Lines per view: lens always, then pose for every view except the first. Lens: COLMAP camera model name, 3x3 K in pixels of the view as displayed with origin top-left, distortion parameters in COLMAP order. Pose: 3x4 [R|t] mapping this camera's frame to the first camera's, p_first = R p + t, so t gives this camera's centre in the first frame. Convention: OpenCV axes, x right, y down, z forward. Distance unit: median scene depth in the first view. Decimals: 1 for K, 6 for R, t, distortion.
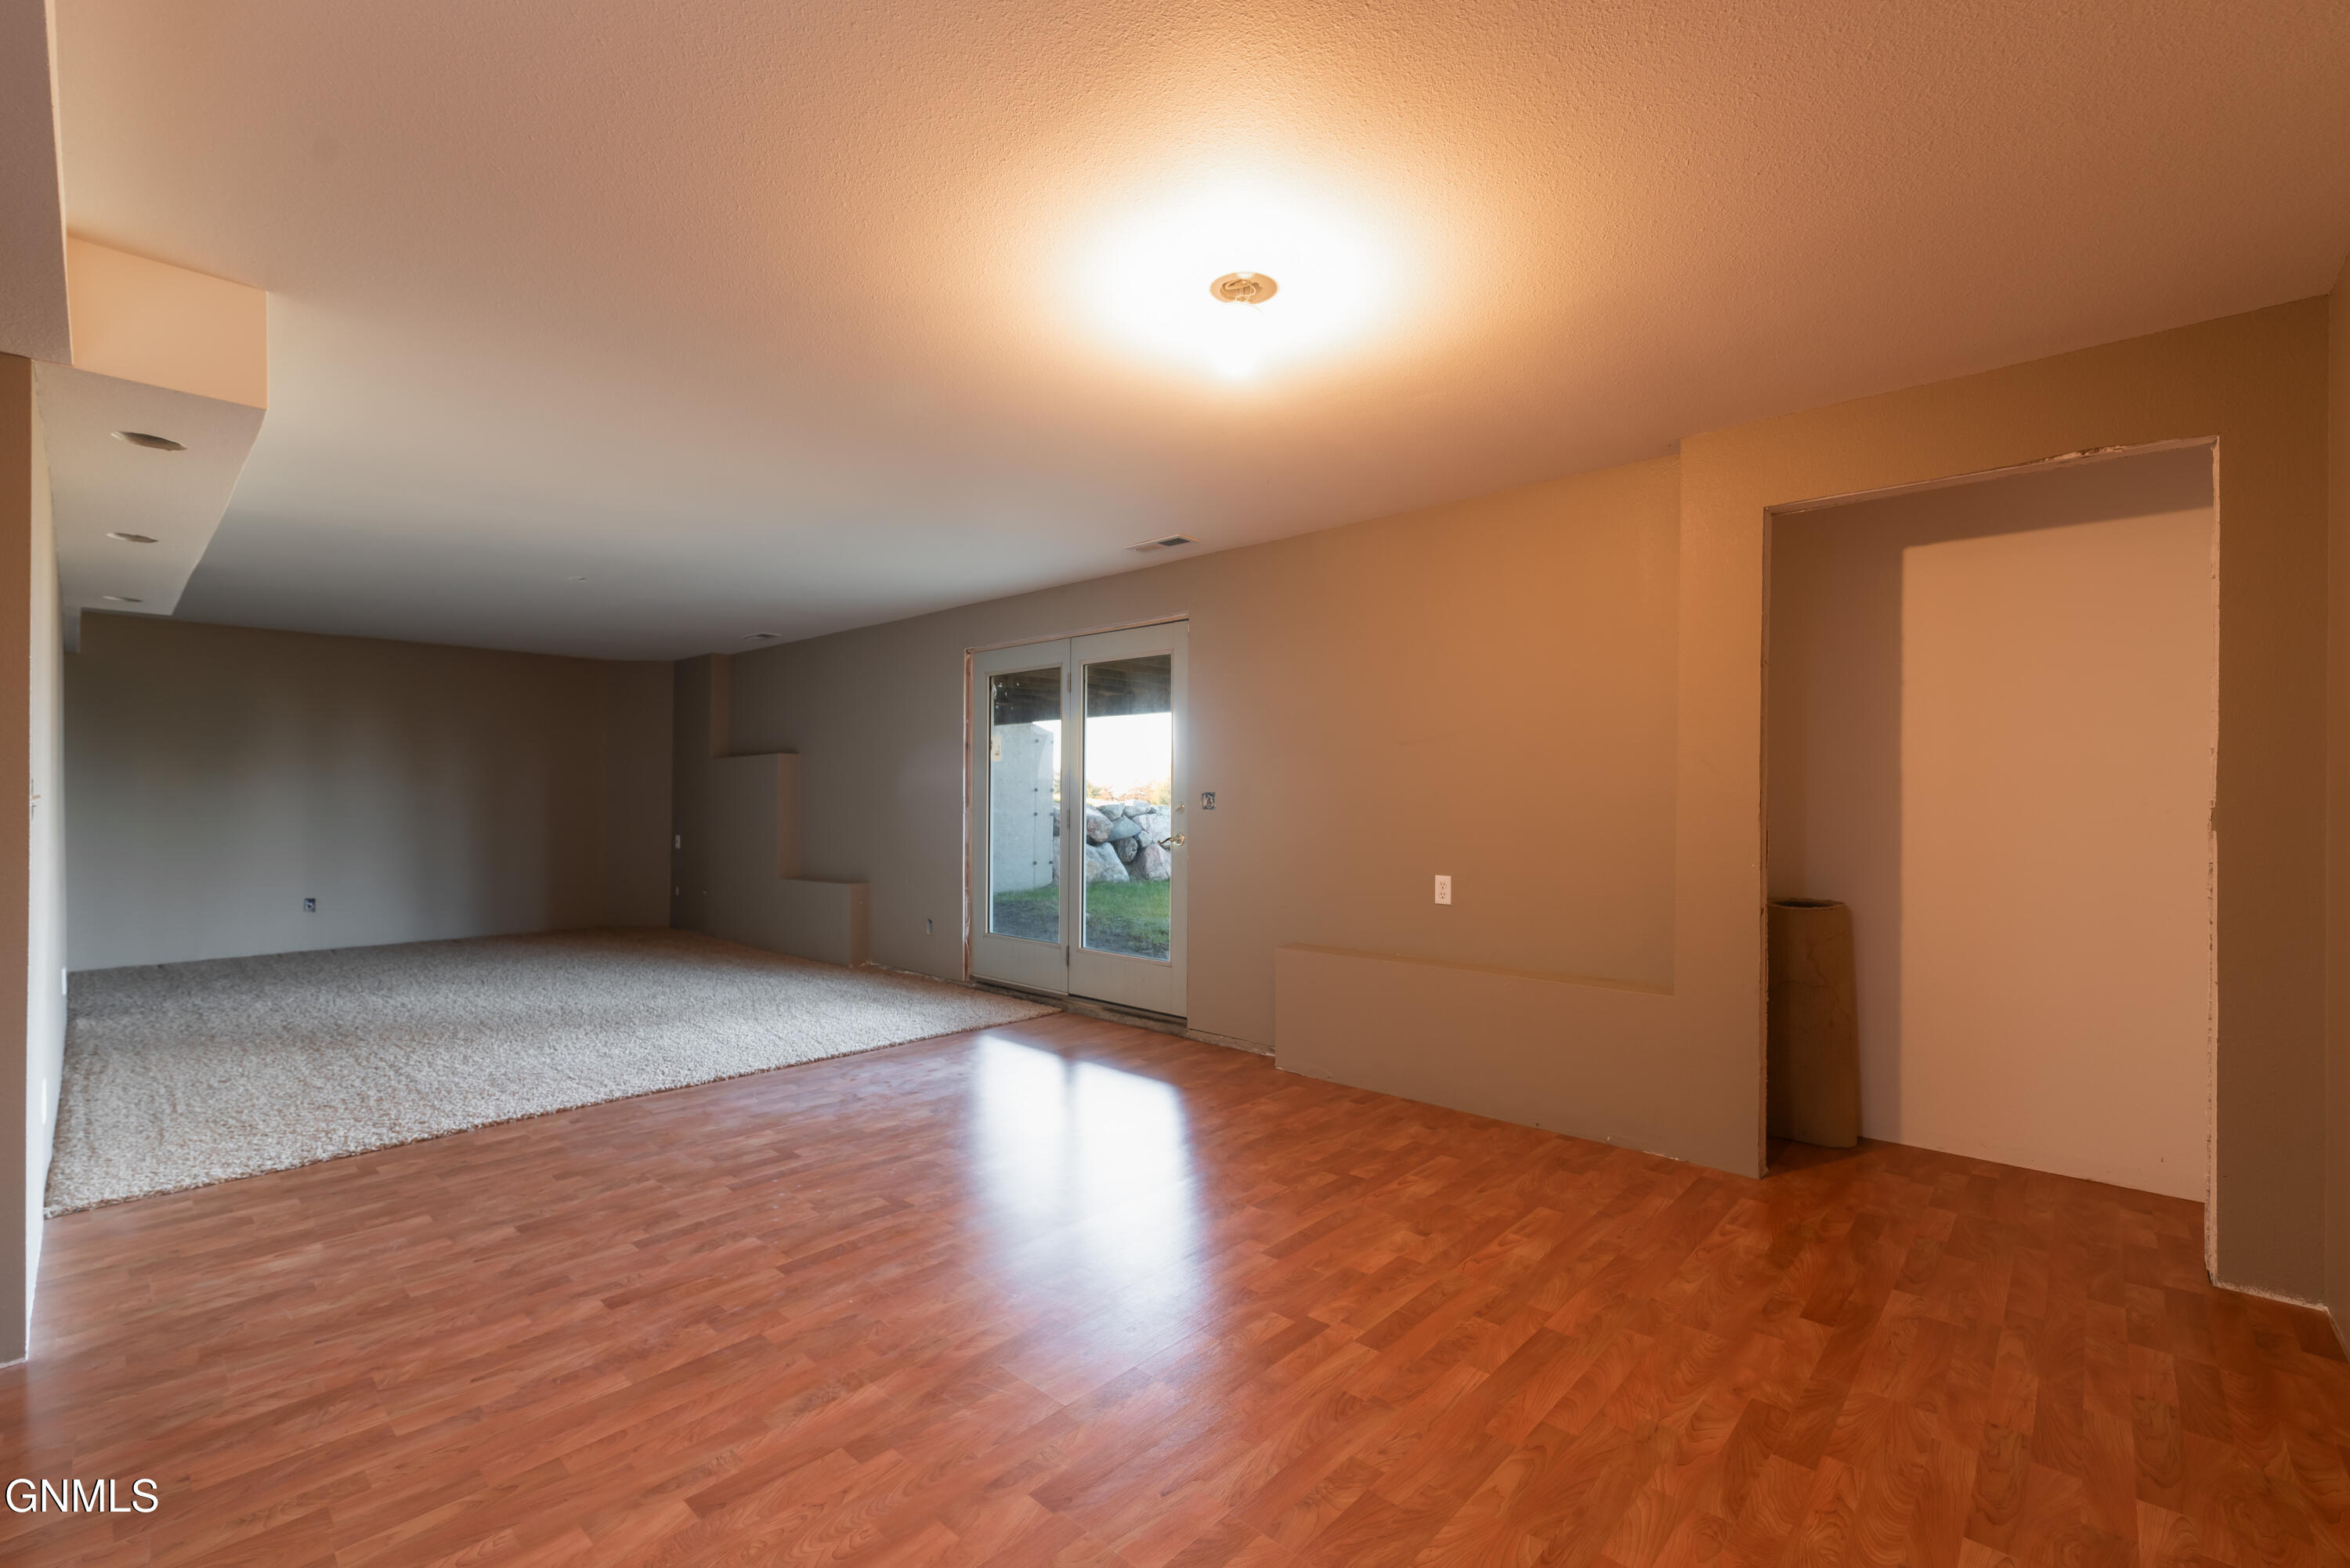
lens RADIAL K [[1008.7, 0, 1170.1], [0, 1008.7, 792.1], [0, 0, 1]] dist [-0.000495, -0.000177]
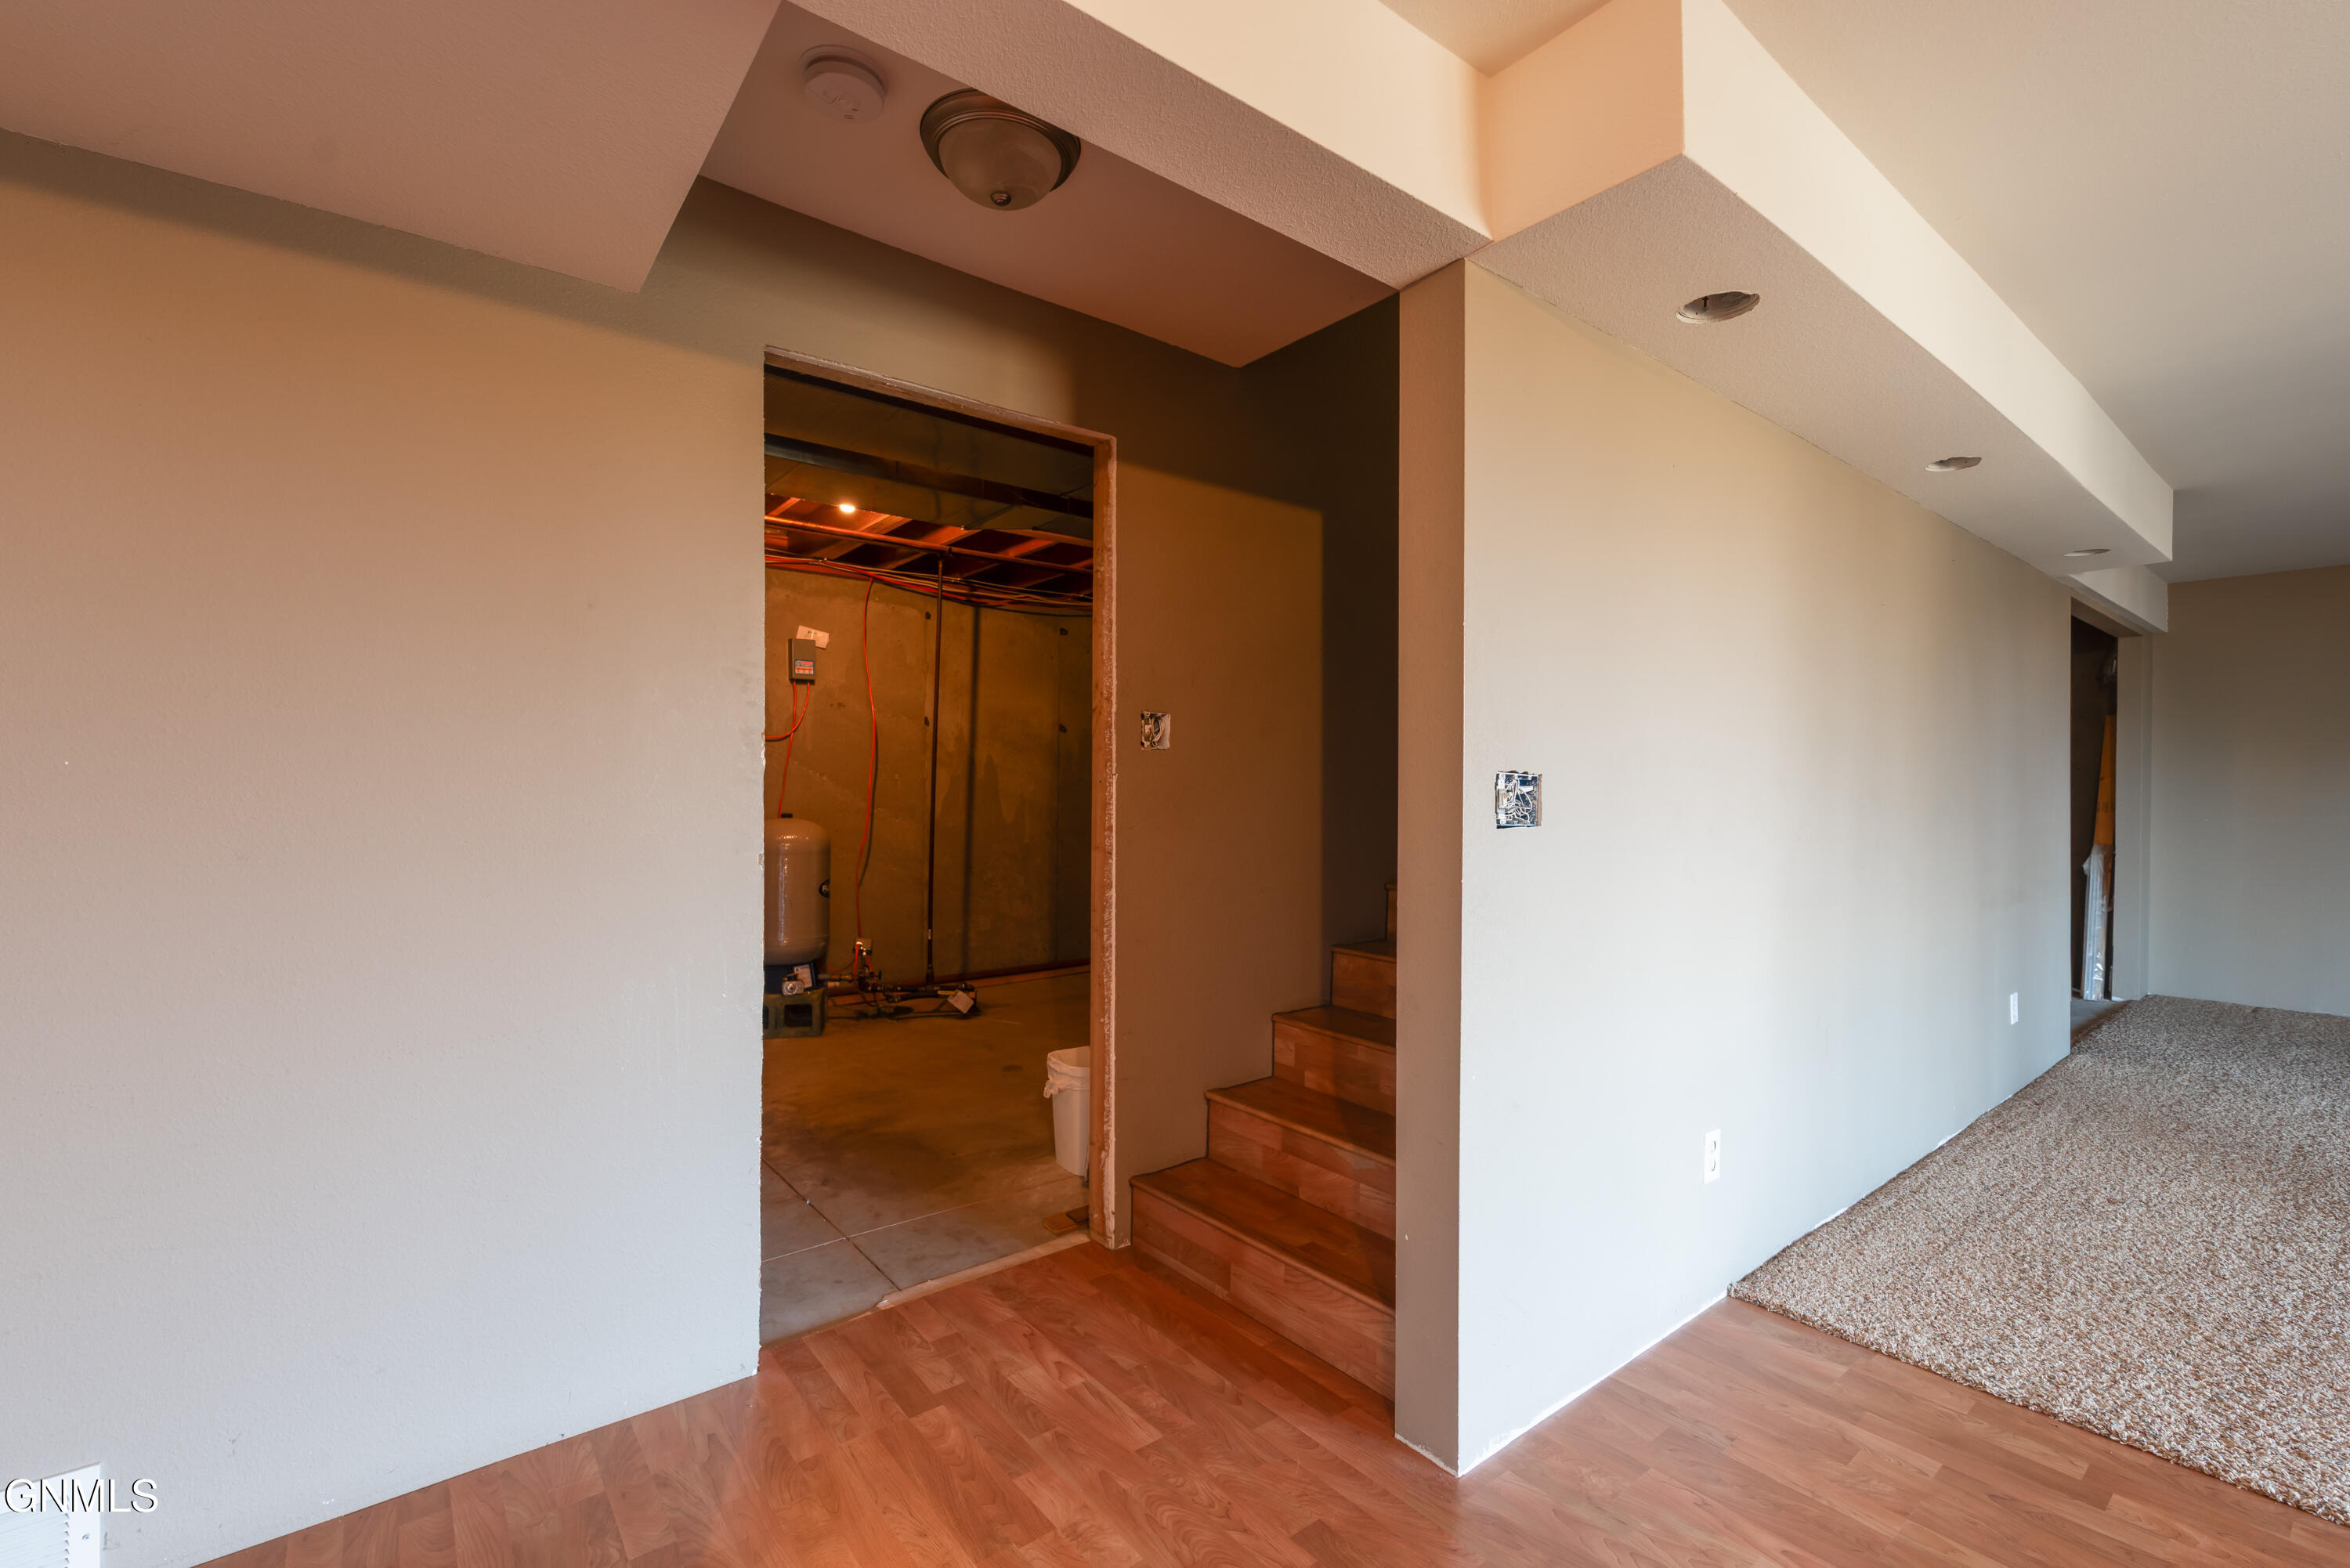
lens RADIAL K [[1008.7, 0, 1179.4], [0, 1008.7, 781.9], [0, 0, 1]] dist [-0.000495, -0.000177]
pose [[-0.148490, -0.004908, -0.988902, -0.084606], [-0.002584, 0.999986, -0.004575, -0.001657], [0.988910, 0.001876, -0.148501, 0.275180]]
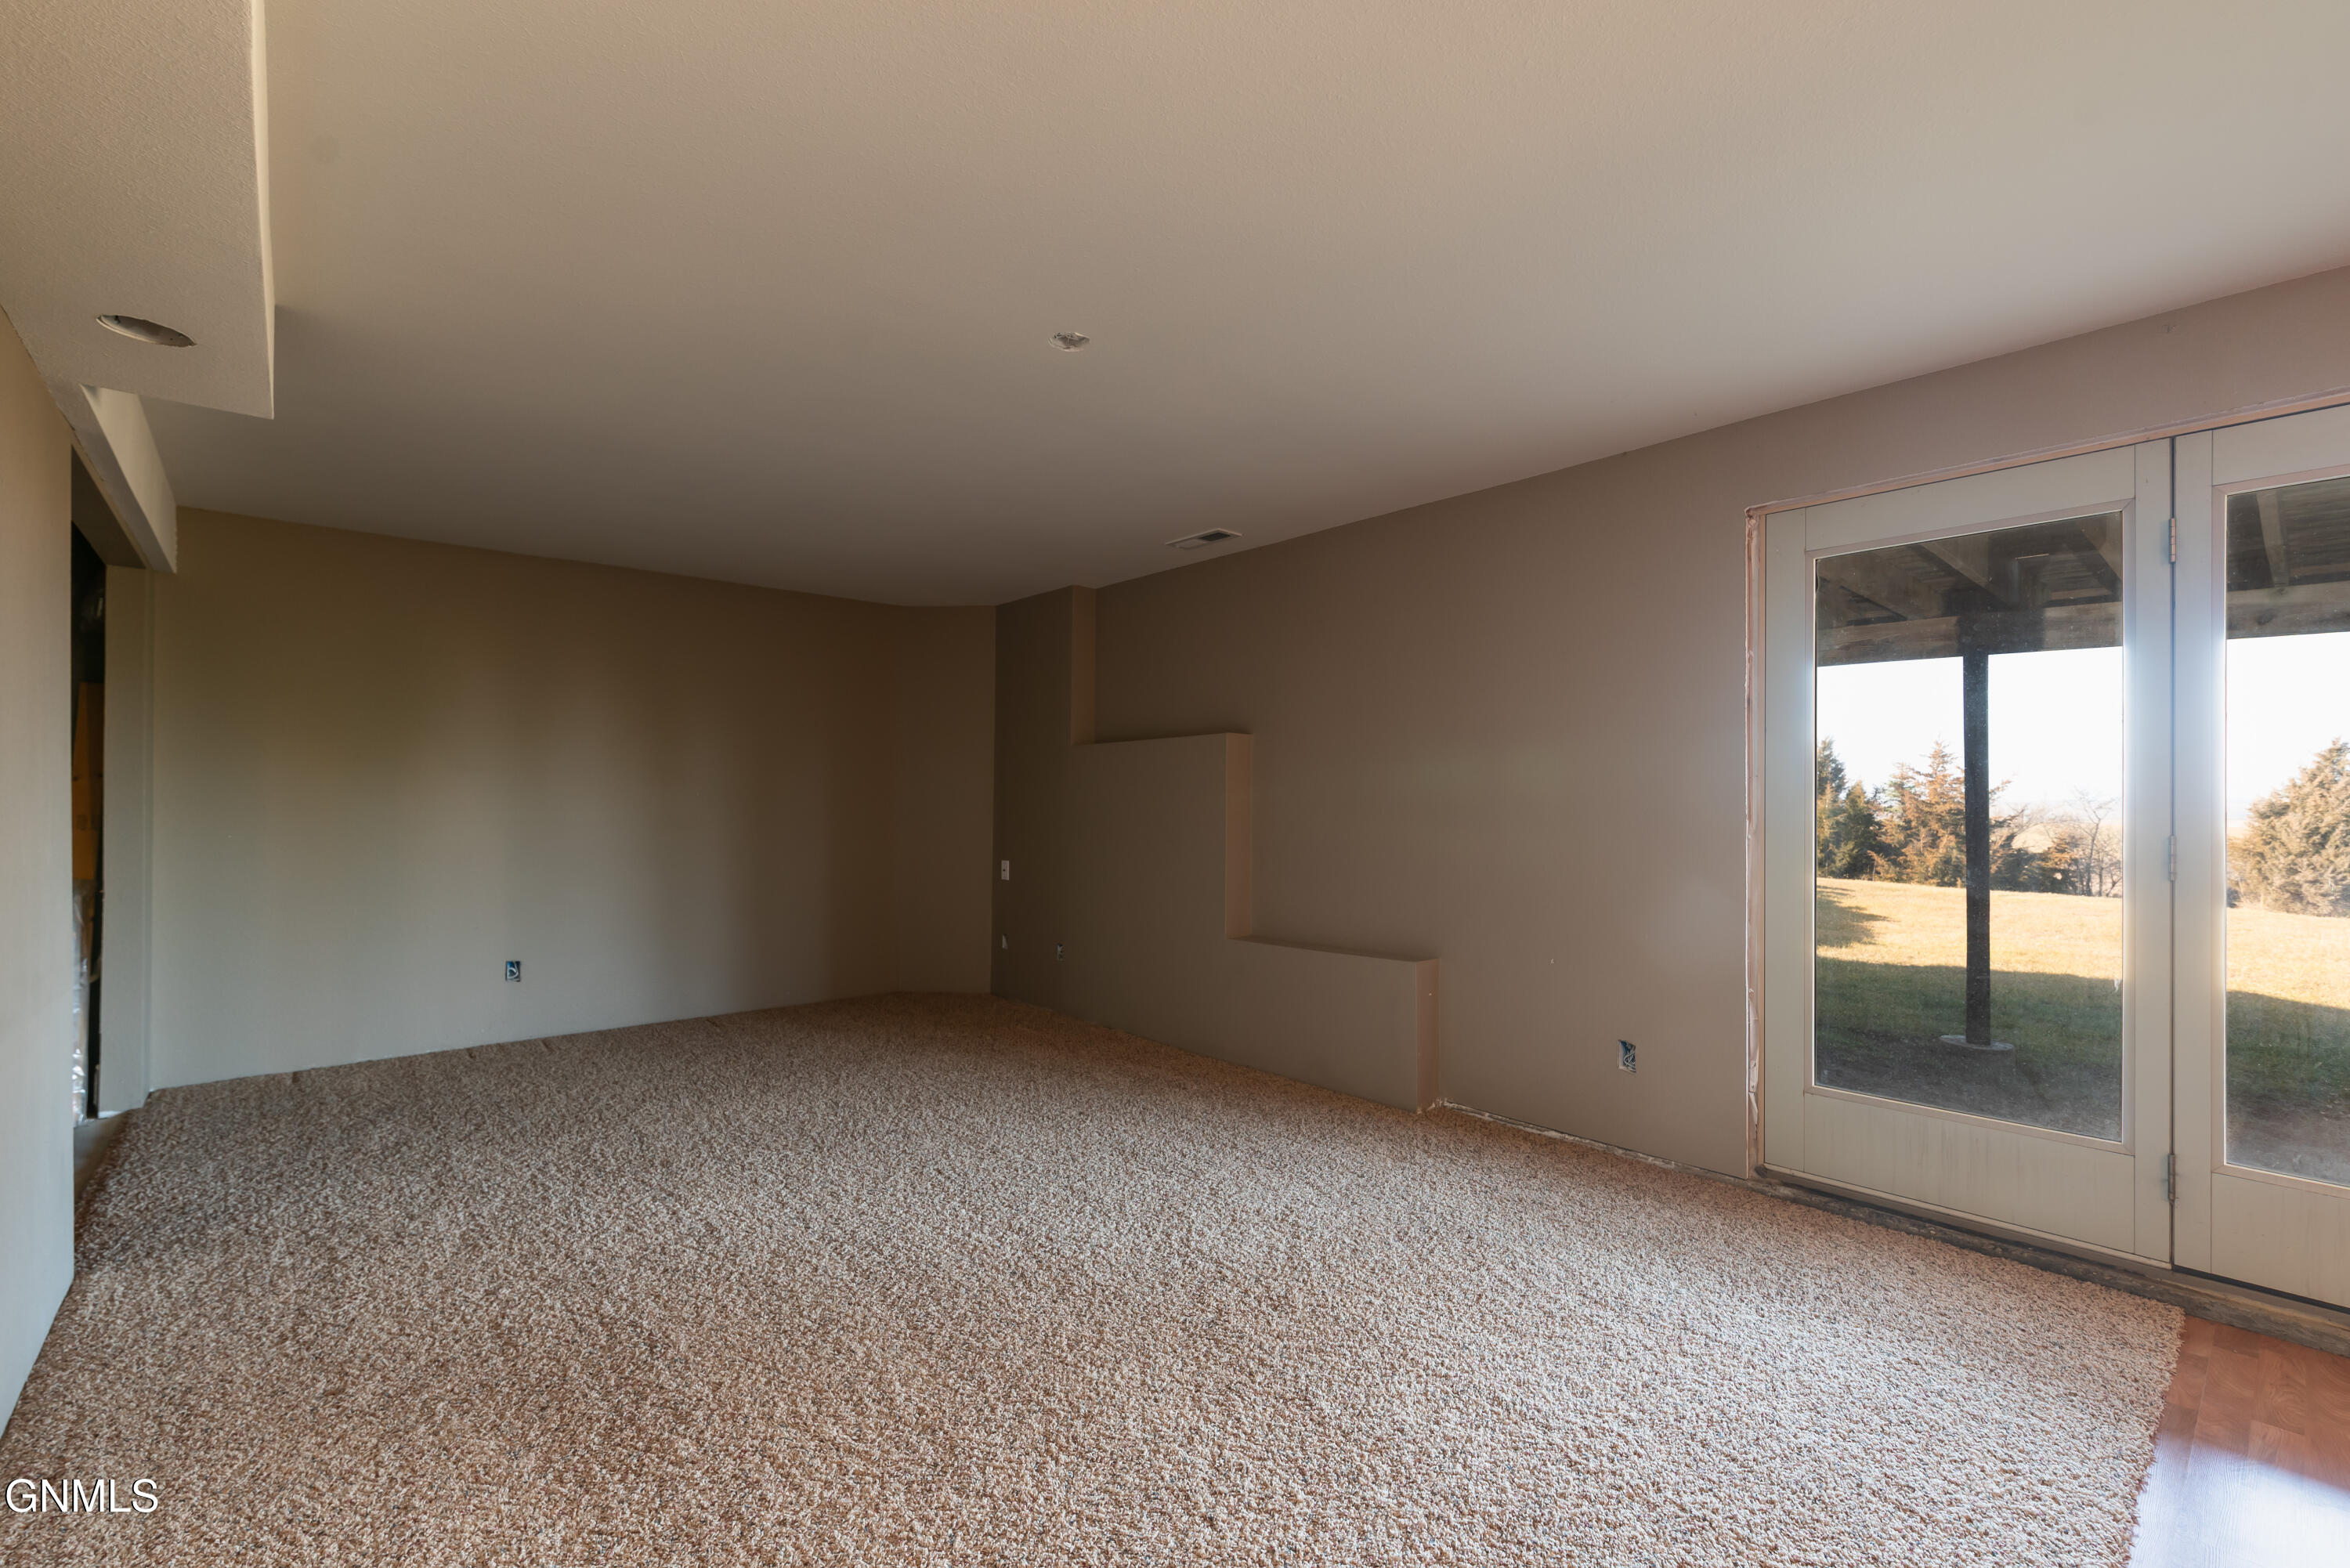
lens RADIAL K [[1008.7, 0, 1178.3], [0, 1008.7, 799.2], [0, 0, 1]] dist [-0.000495, -0.000177]
pose [[0.994625, 0.000218, -0.103543, -0.393947], [-0.000146, 1.000000, 0.000704, 0.000739], [0.103543, -0.000686, 0.994625, 0.436563]]
